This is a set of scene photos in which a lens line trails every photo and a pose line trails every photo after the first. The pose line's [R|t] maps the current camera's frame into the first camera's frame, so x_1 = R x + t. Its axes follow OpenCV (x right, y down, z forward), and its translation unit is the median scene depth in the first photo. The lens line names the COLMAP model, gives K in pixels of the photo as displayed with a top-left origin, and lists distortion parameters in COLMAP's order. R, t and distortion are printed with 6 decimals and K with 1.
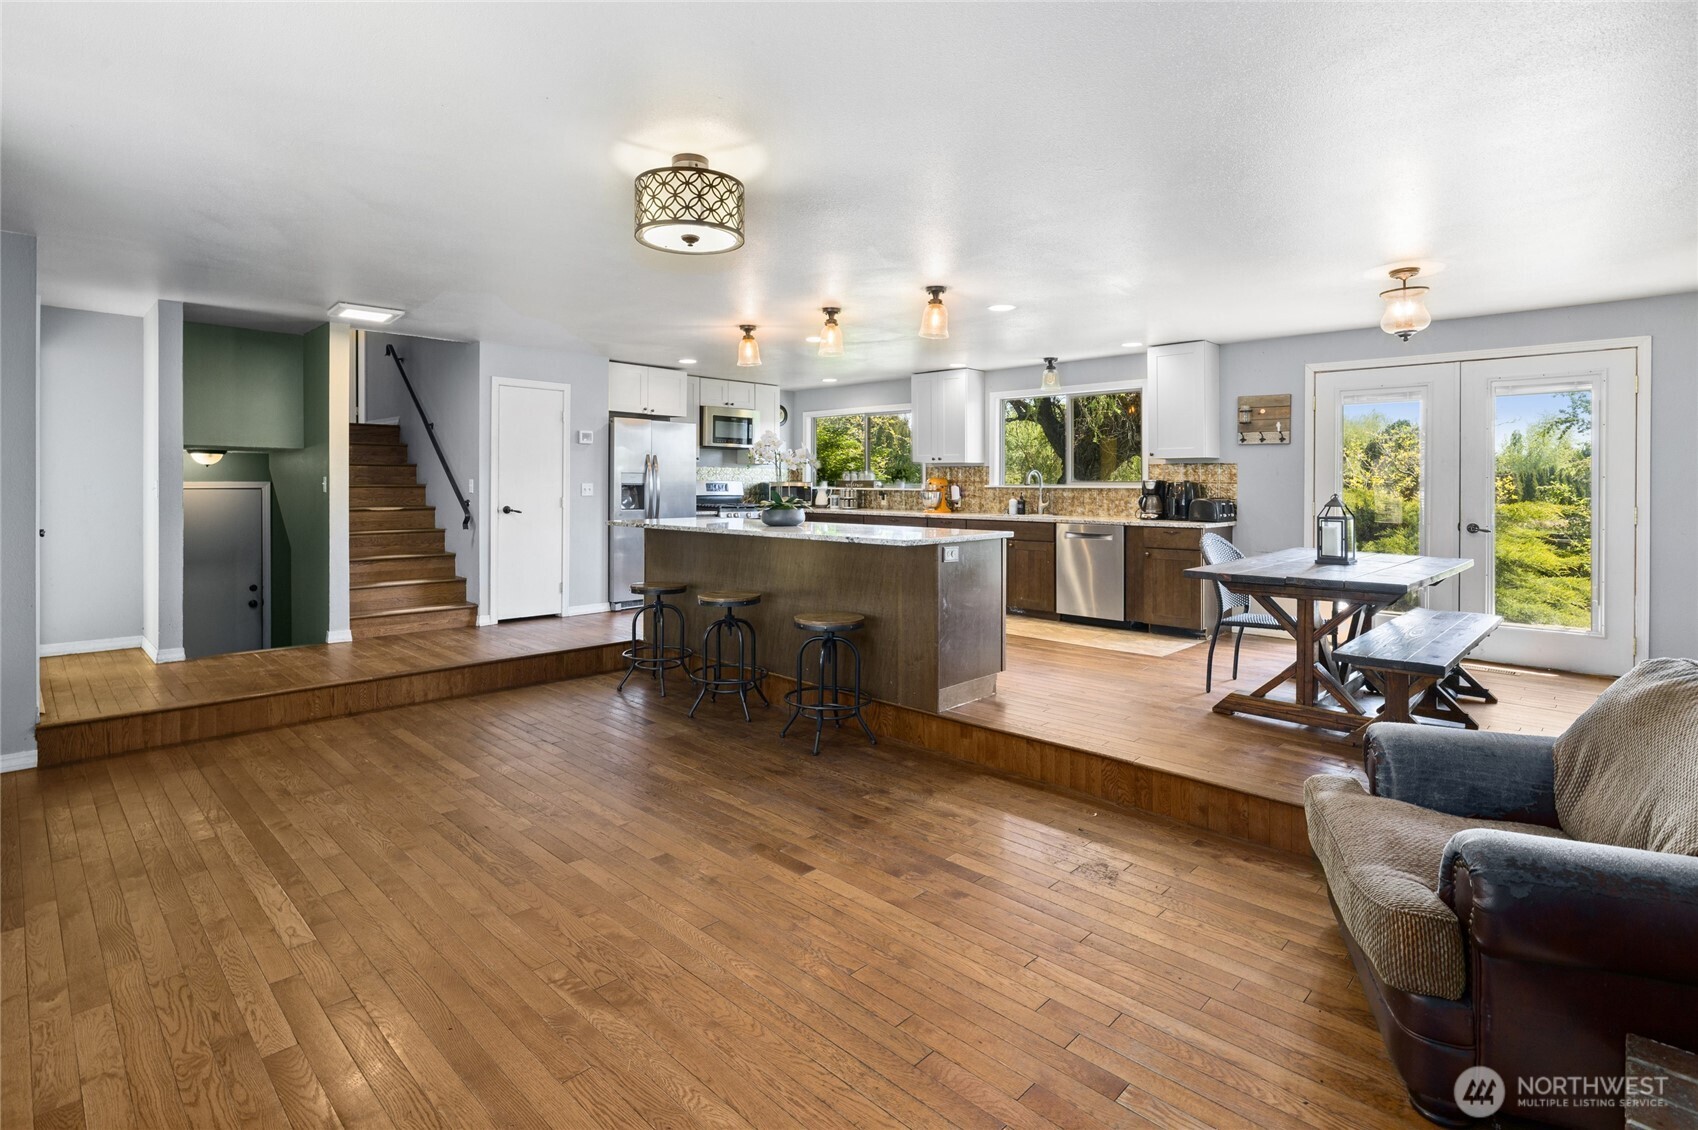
lens RADIAL K [[828.8, 0, 847.4], [0, 828.8, 486.4], [0, 0, 1]] dist [-0.003186, 0.002234]
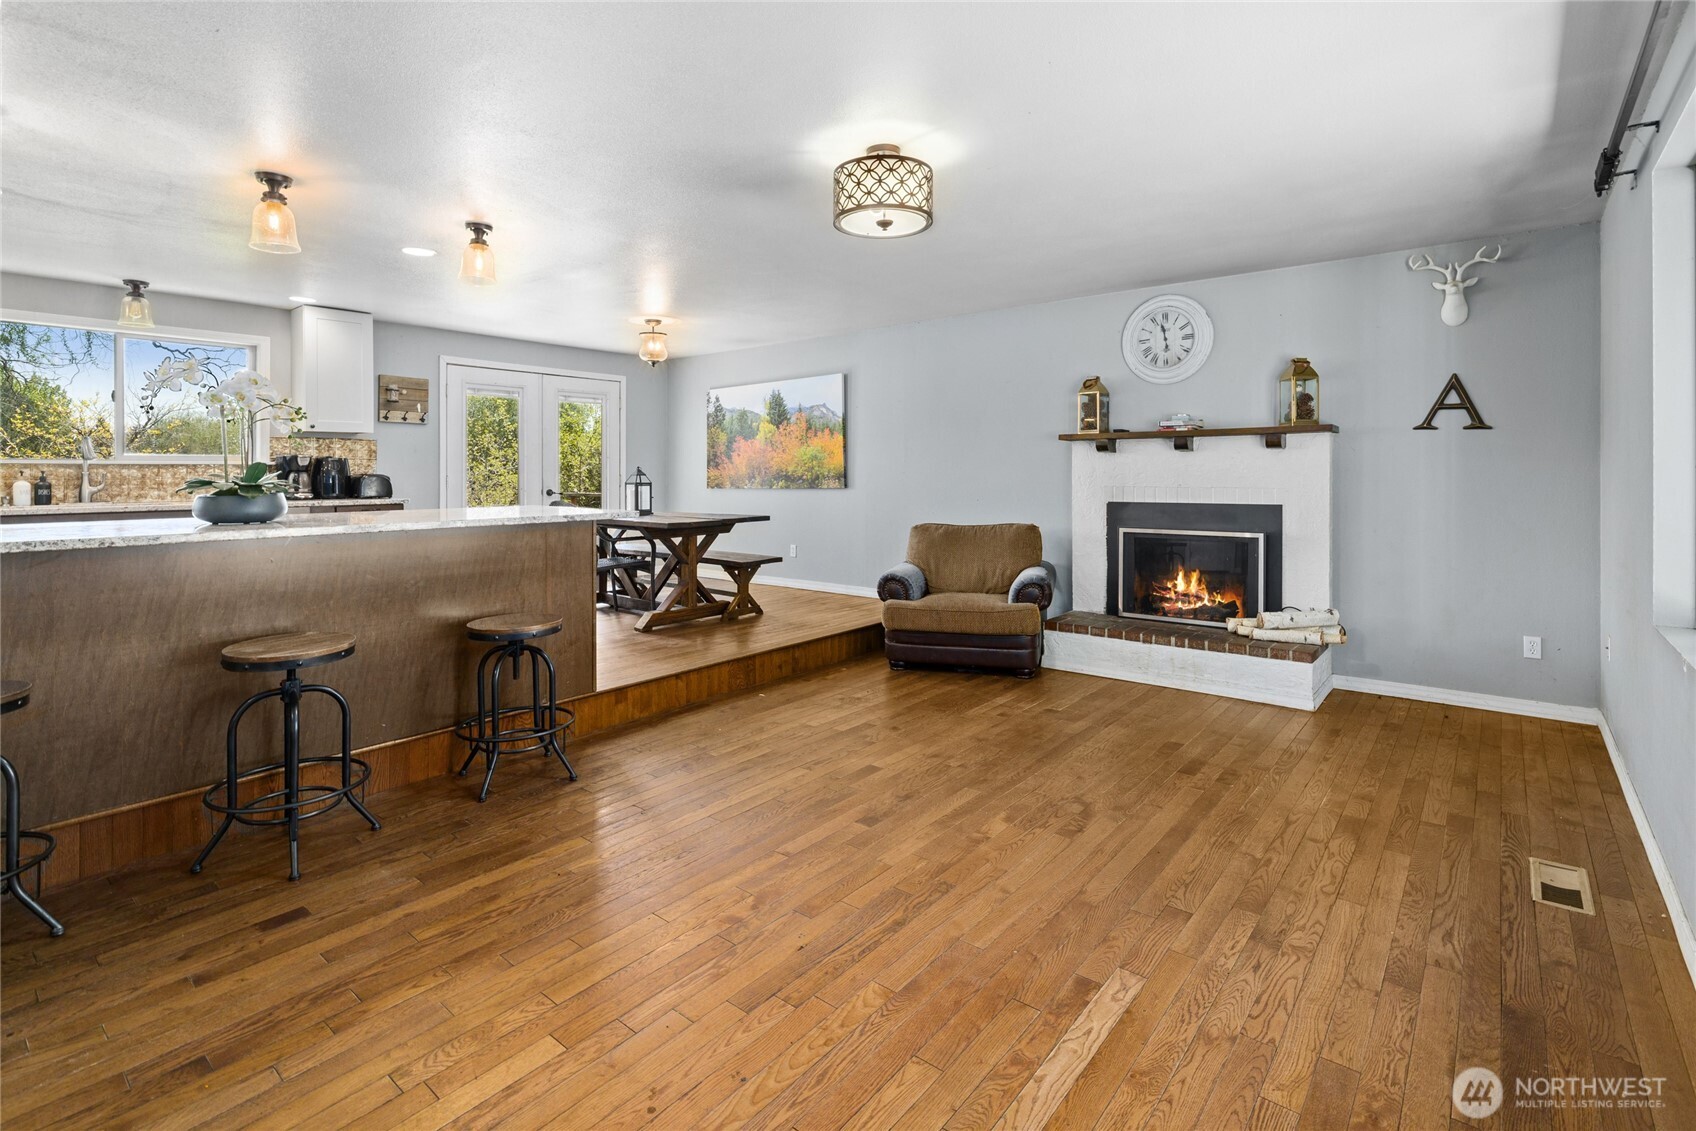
lens RADIAL K [[776.9, 0, 852.8], [0, 776.9, 478.0], [0, 0, 1]] dist [-0.004370, 0.001018]
pose [[-0.077102, -0.012901, 0.996940, -0.534926], [0.004295, 0.999903, 0.013271, 0.008974], [-0.997014, 0.005305, -0.077039, 0.502967]]
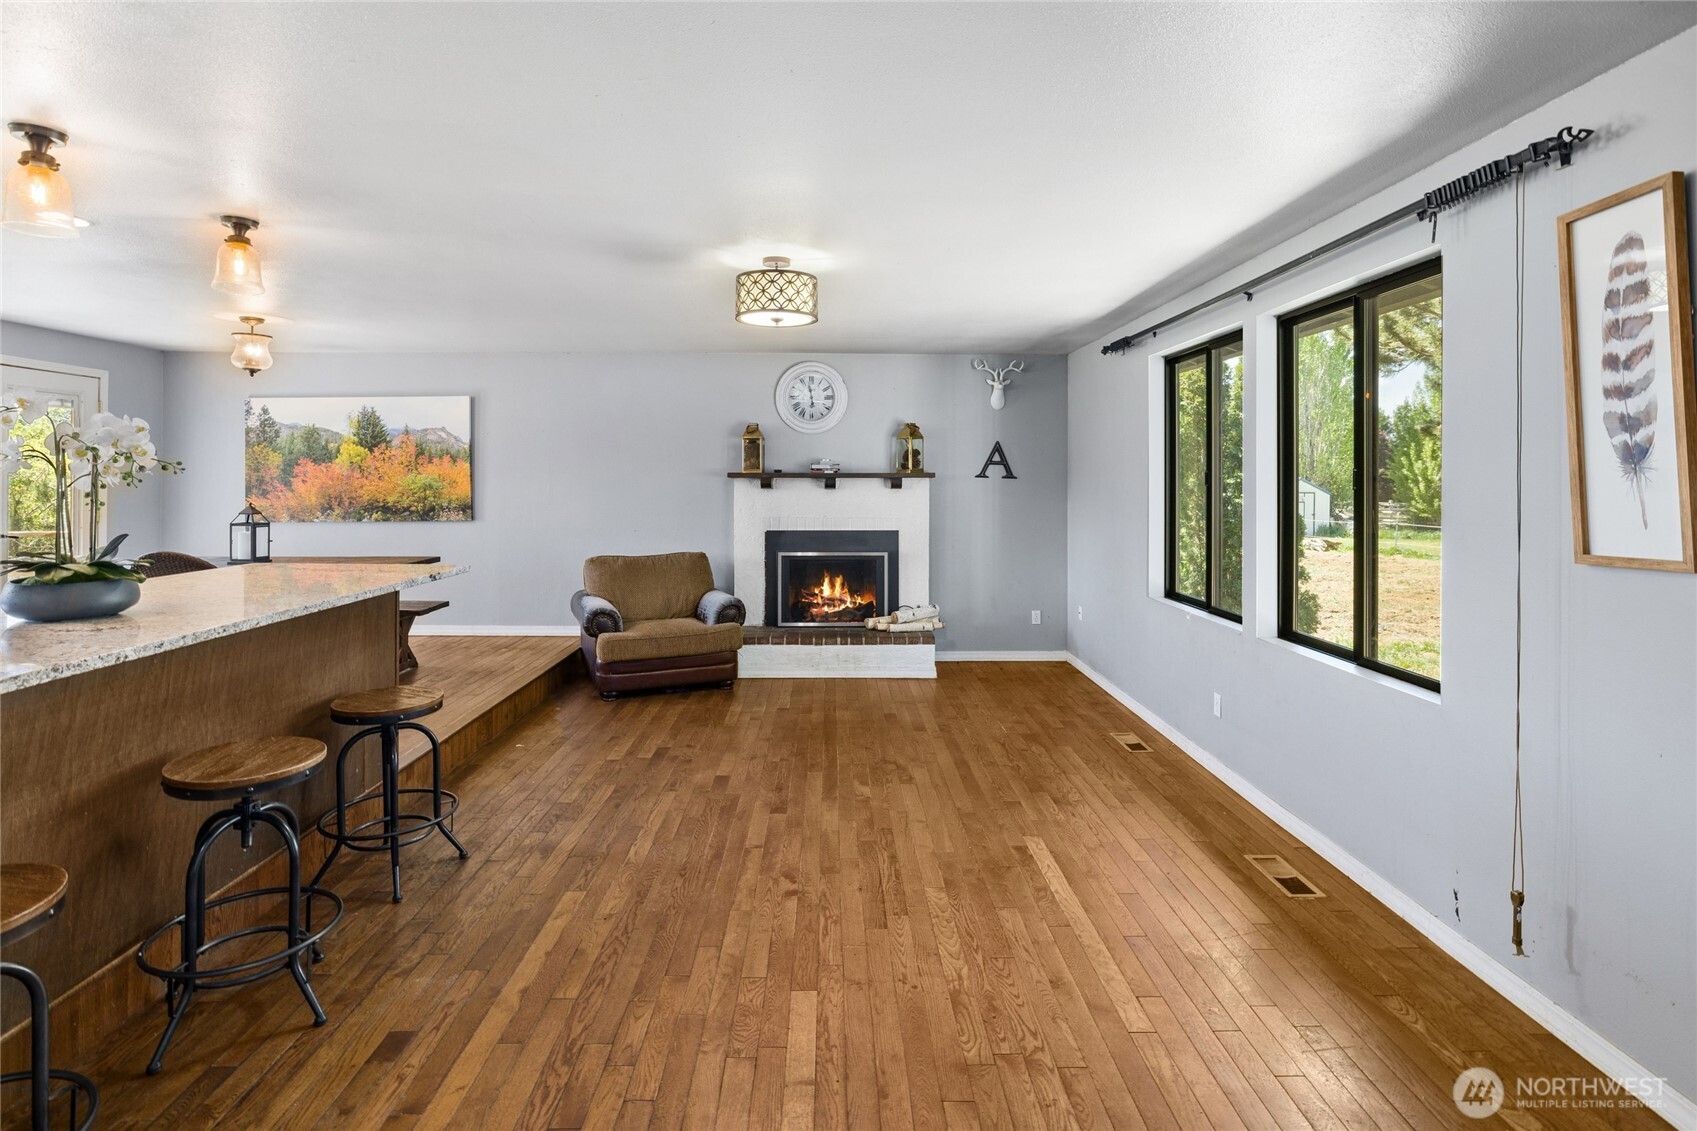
lens RADIAL K [[828.3, 0, 818.0], [0, 828.3, 482.5], [0, 0, 1]] dist [-0.003186, 0.002234]
pose [[-0.685586, -0.009775, 0.727926, -0.532919], [-0.005671, 0.999951, 0.008087, -0.022335], [-0.727970, 0.001416, -0.685608, 0.831306]]
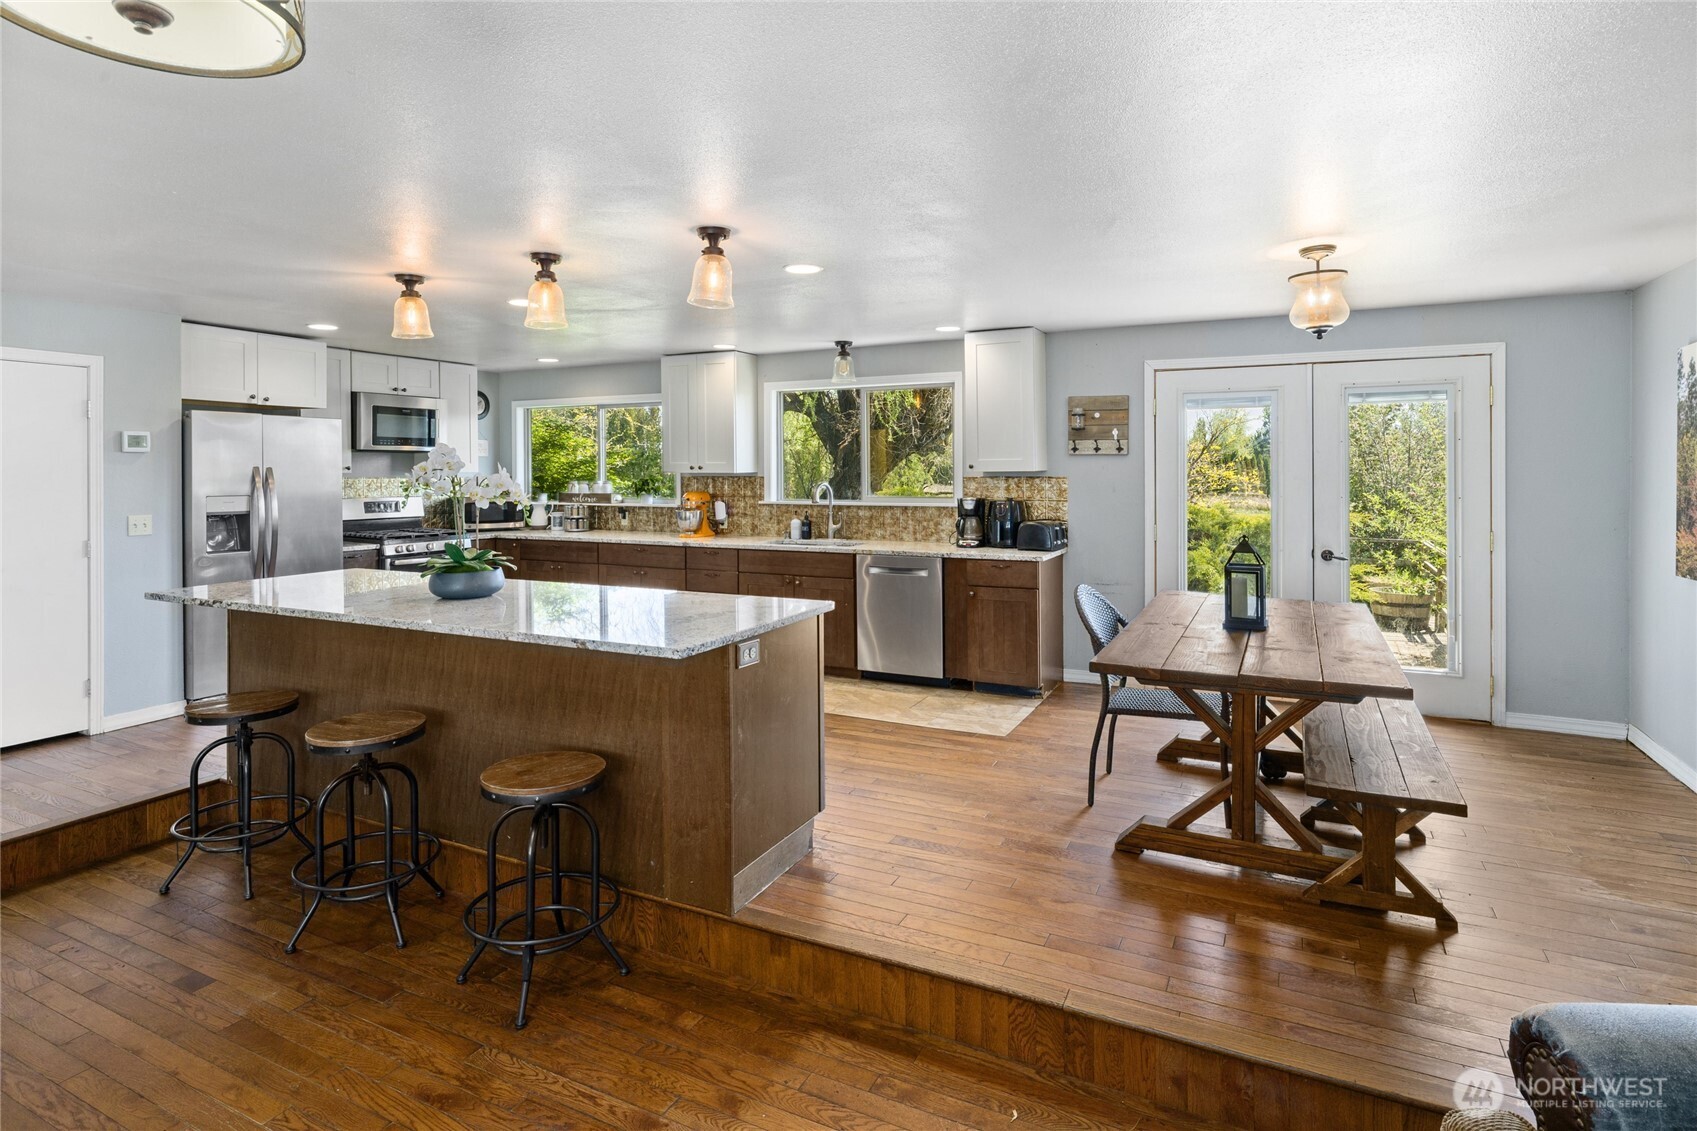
lens RADIAL K [[884.9, 0, 852.4], [0, 884.9, 477.7], [0, 0, 1]] dist [0.000694, -0.000610]
pose [[0.954113, -0.010657, 0.299258, 0.000726], [0.008880, 0.999934, 0.007296, -0.036557], [-0.299316, -0.004304, 0.954144, 0.225035]]
